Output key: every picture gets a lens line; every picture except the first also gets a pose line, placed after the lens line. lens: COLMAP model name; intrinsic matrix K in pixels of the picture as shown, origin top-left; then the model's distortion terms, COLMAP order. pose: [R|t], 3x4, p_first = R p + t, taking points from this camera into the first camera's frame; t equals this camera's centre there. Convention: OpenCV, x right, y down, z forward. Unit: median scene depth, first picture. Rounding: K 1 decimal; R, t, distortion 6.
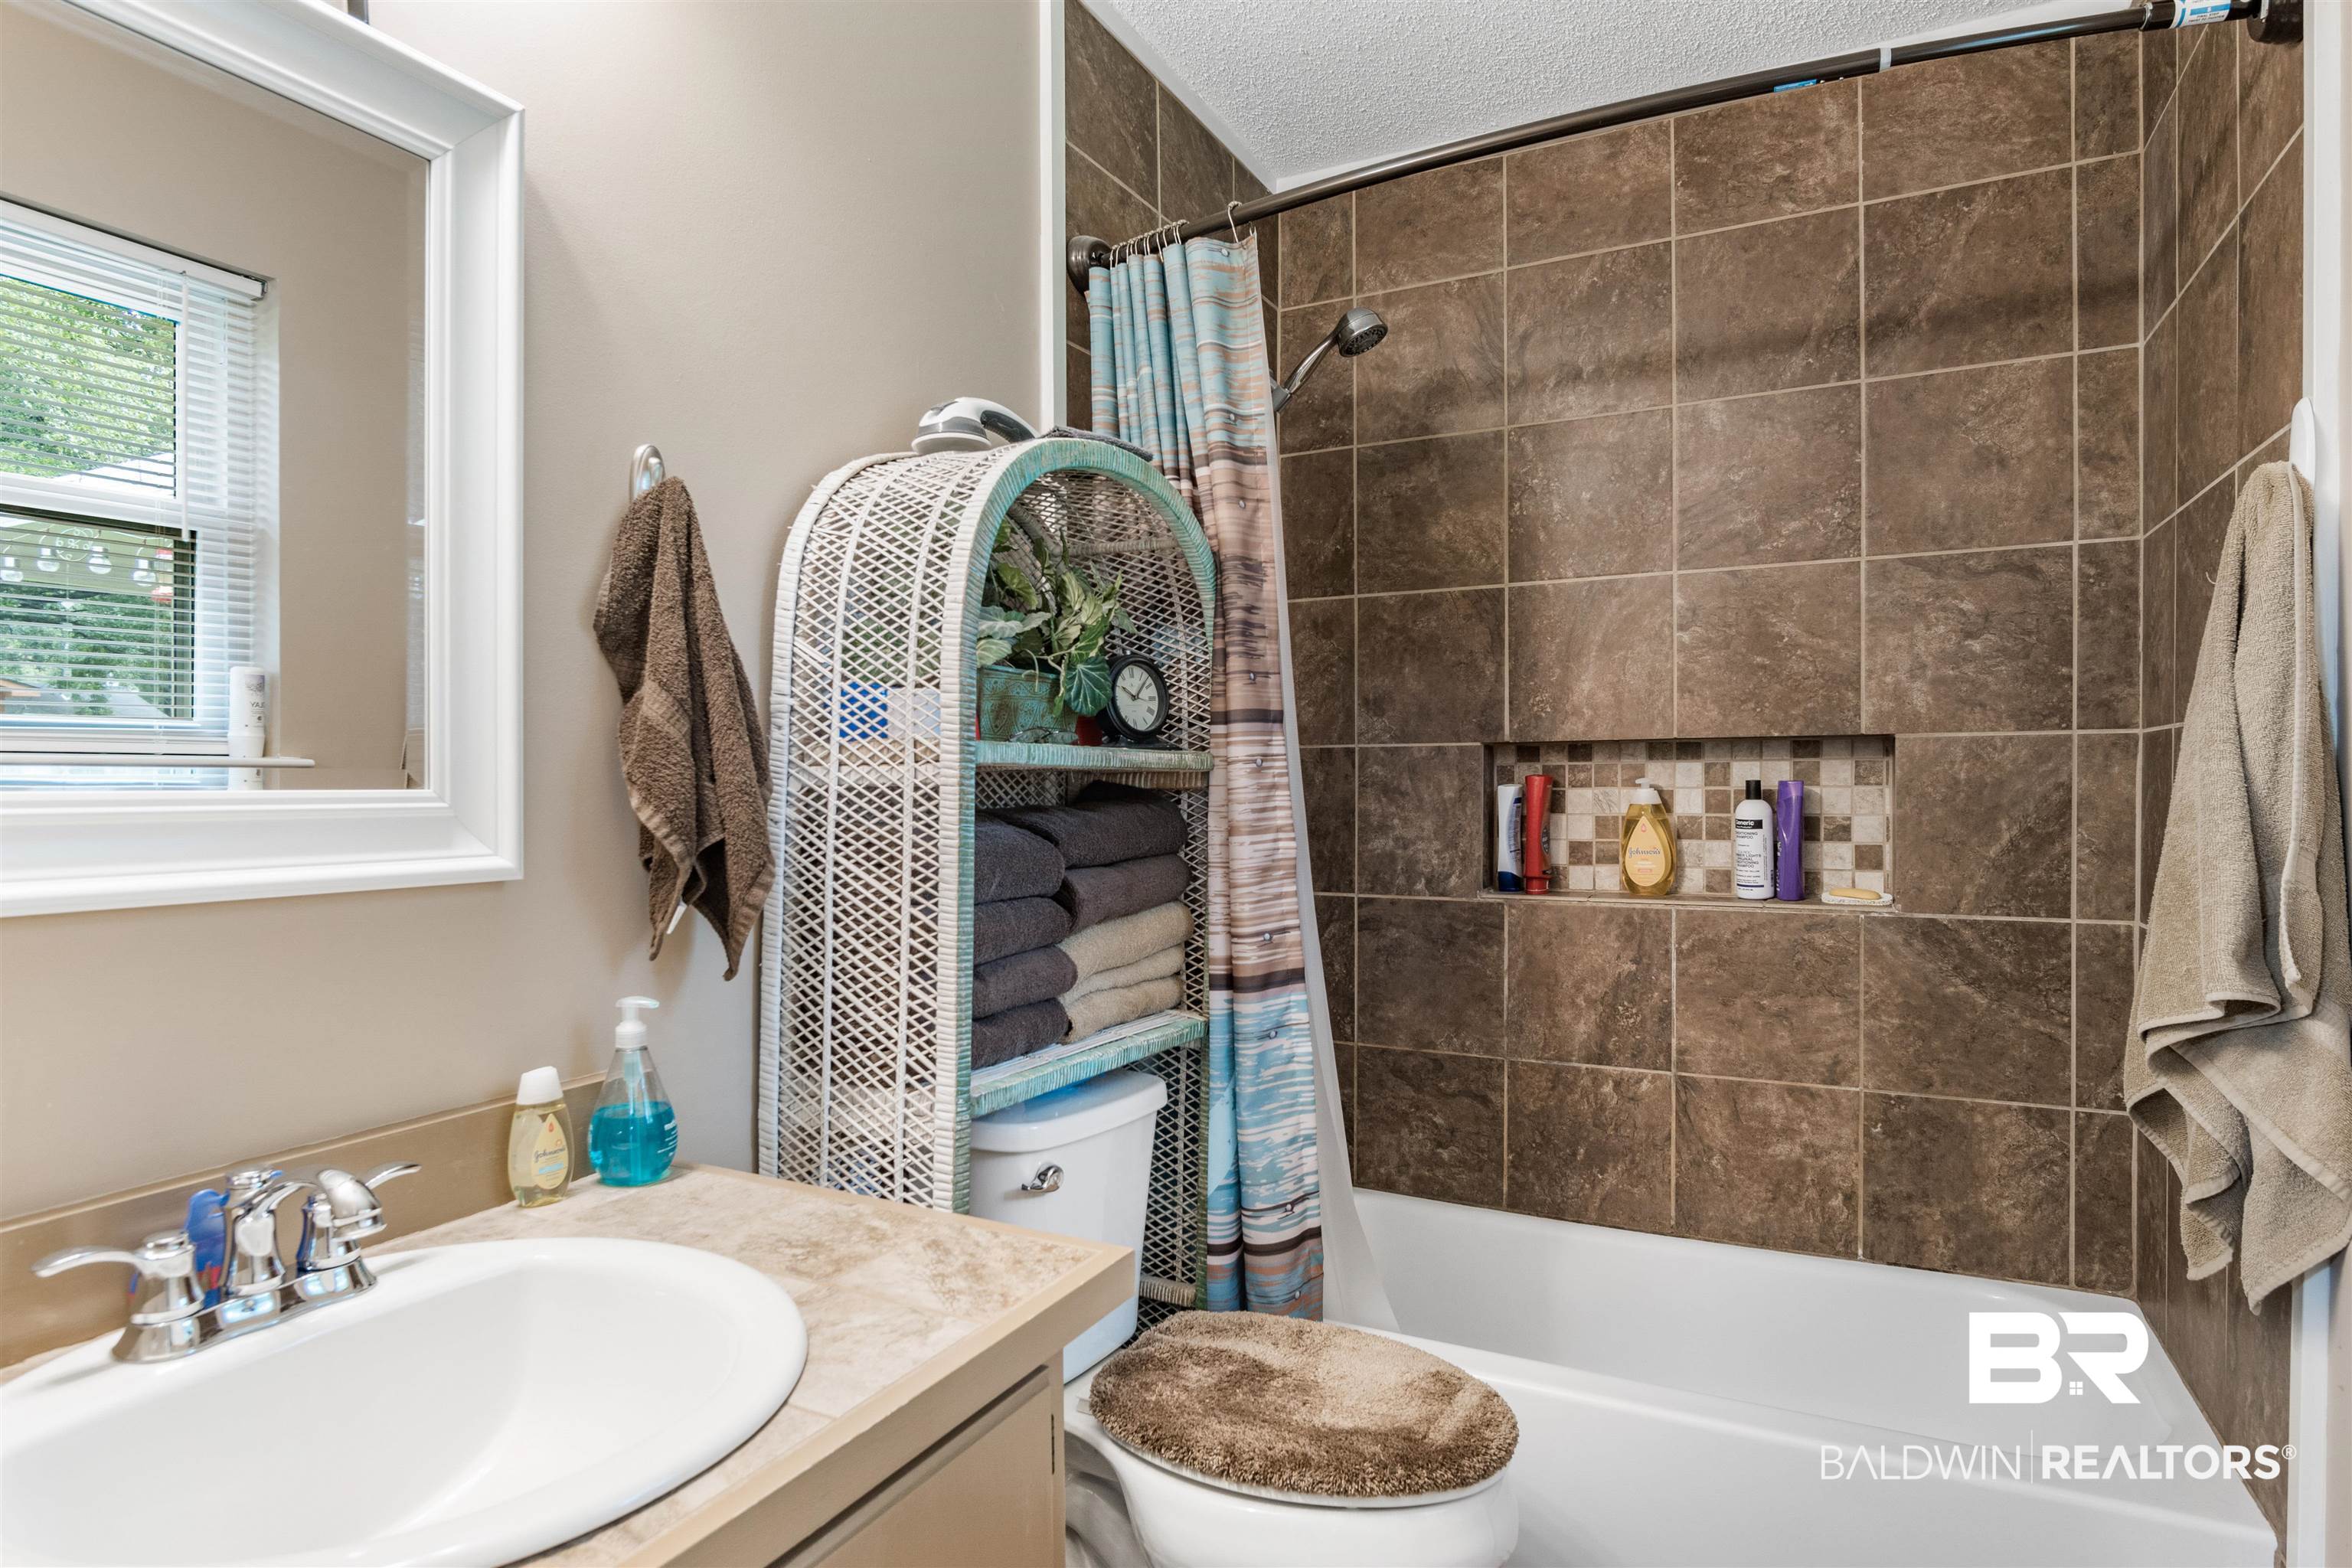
lens RADIAL K [[1259.7, 0, 1187.8], [0, 1259.7, 786.4], [0, 0, 1]] dist [-0.010758, 0.002673]
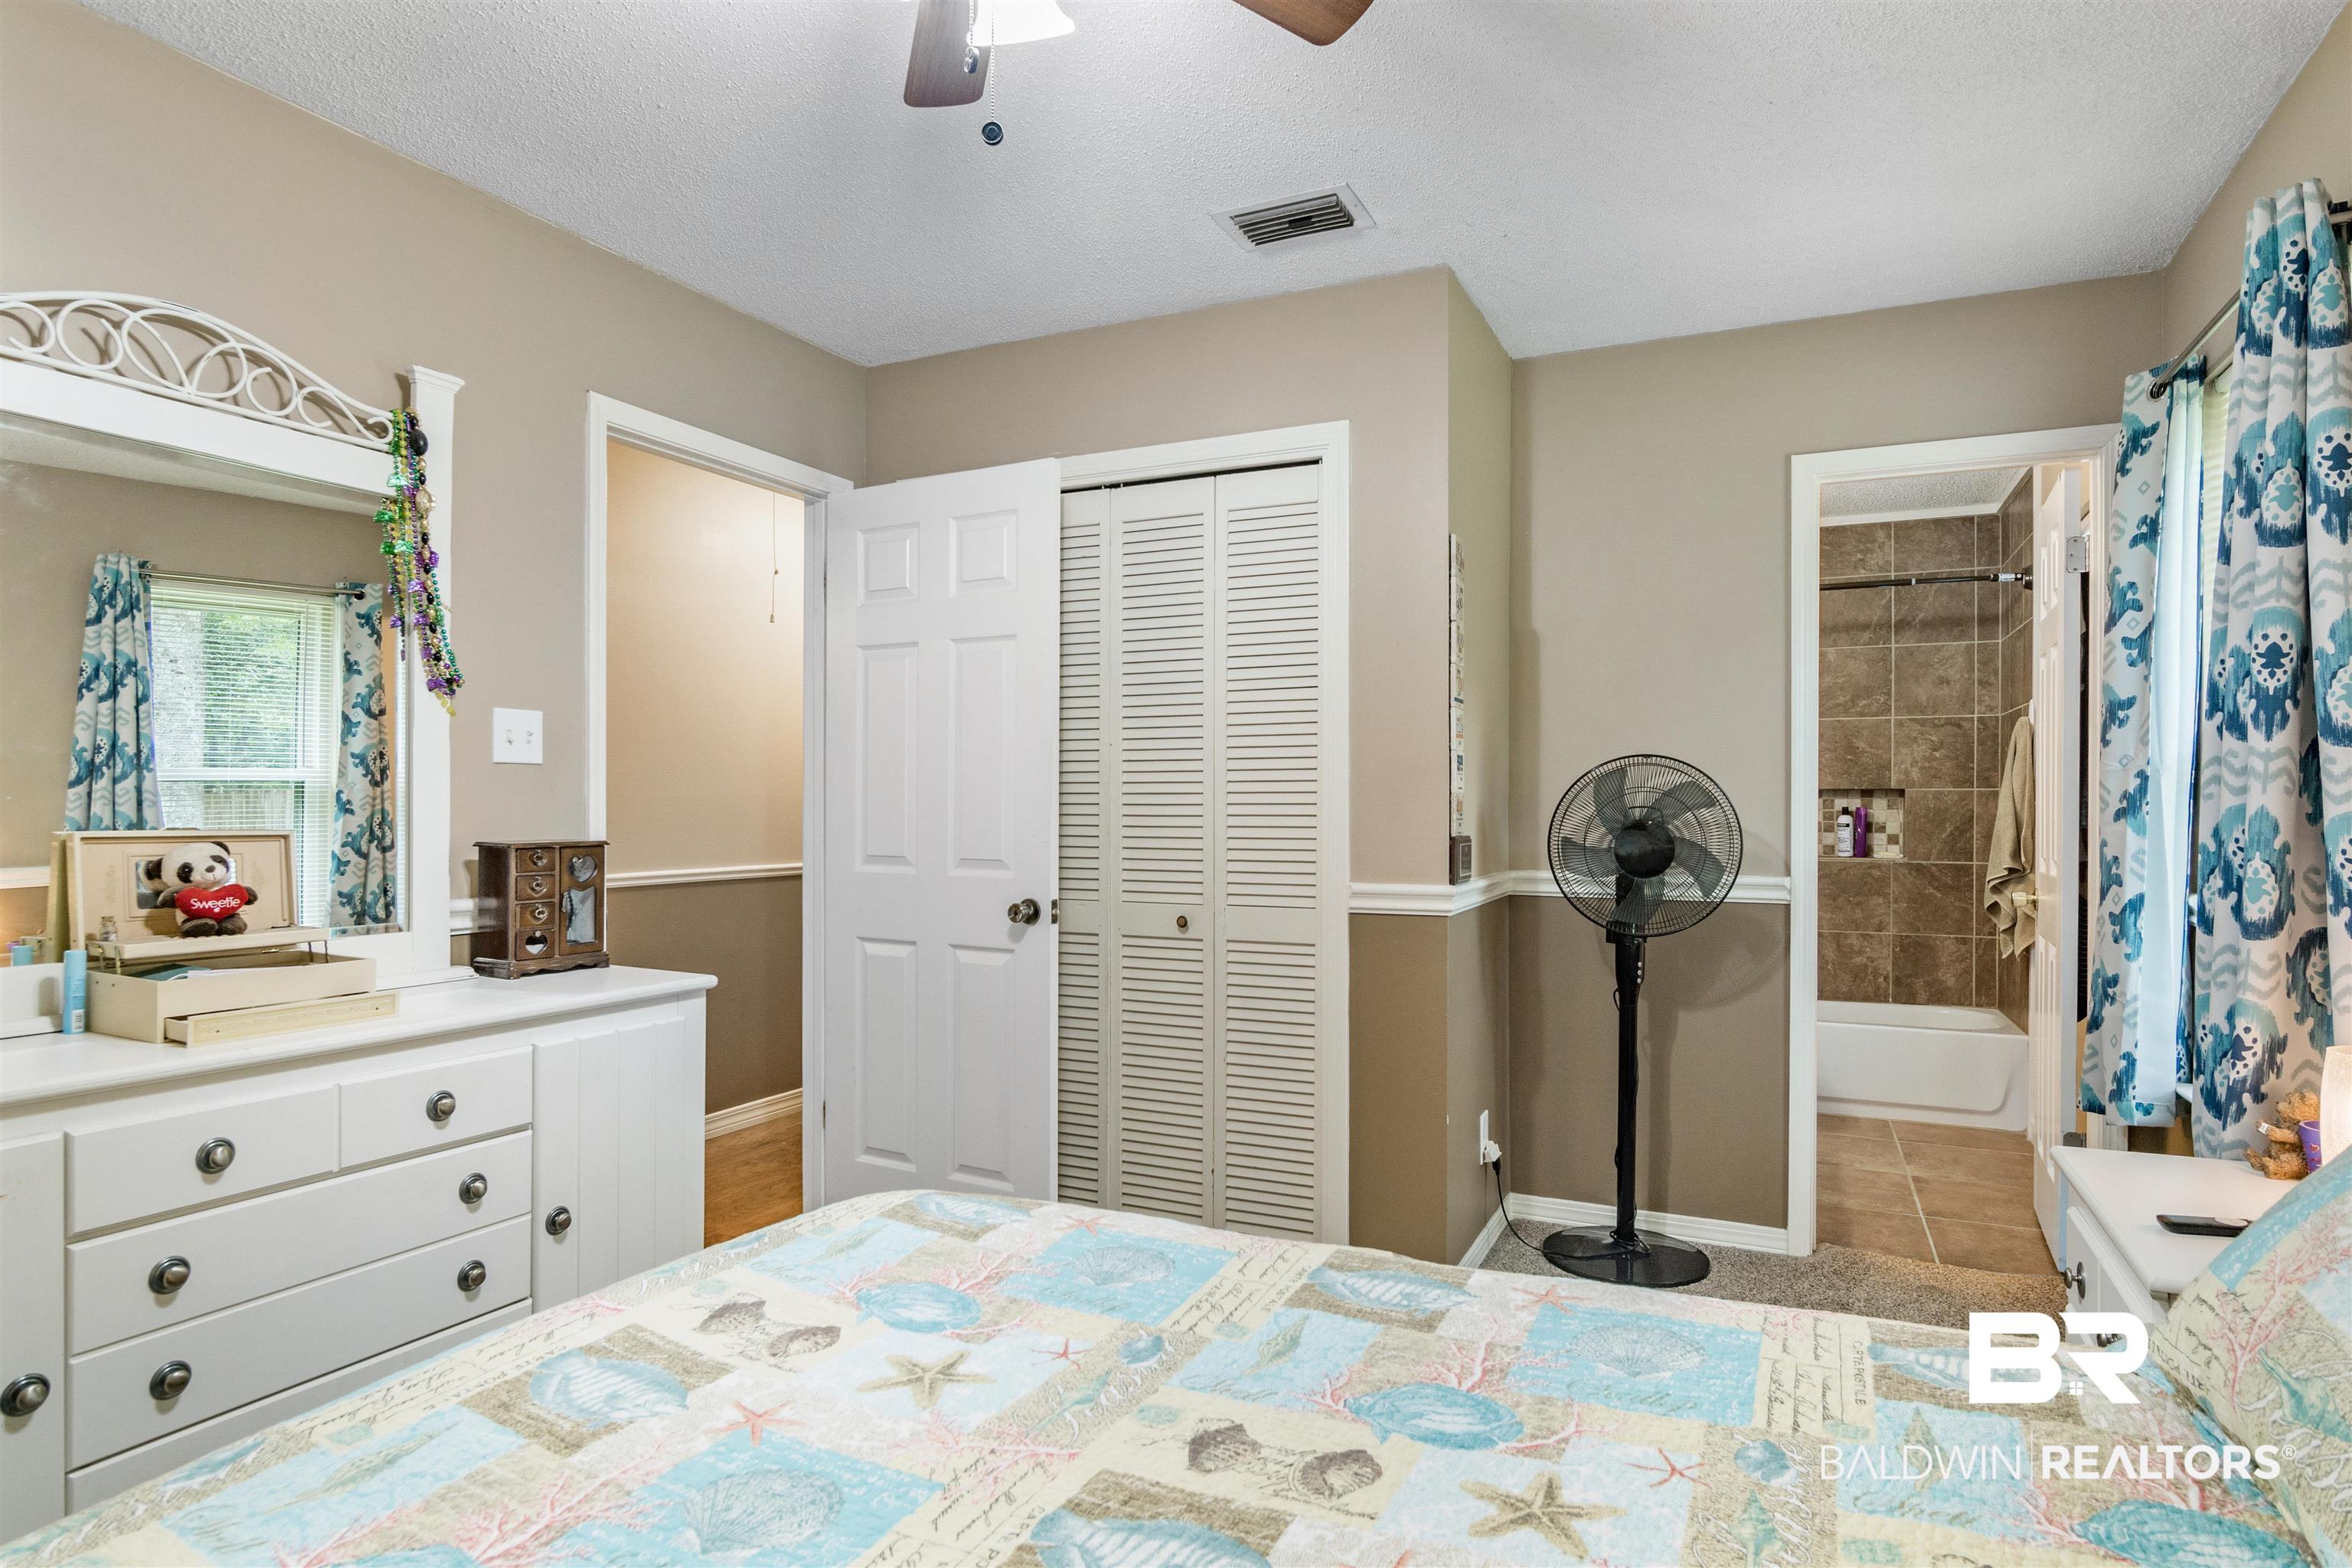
lens RADIAL K [[1259.7, 0, 1187.8], [0, 1259.7, 786.4], [0, 0, 1]] dist [-0.010758, 0.002673]
pose [[0.999346, 0.011669, 0.034226, -0.929753], [-0.011183, 0.999835, -0.014333, 0.004778], [-0.034387, 0.013941, 0.999311, -1.417654]]
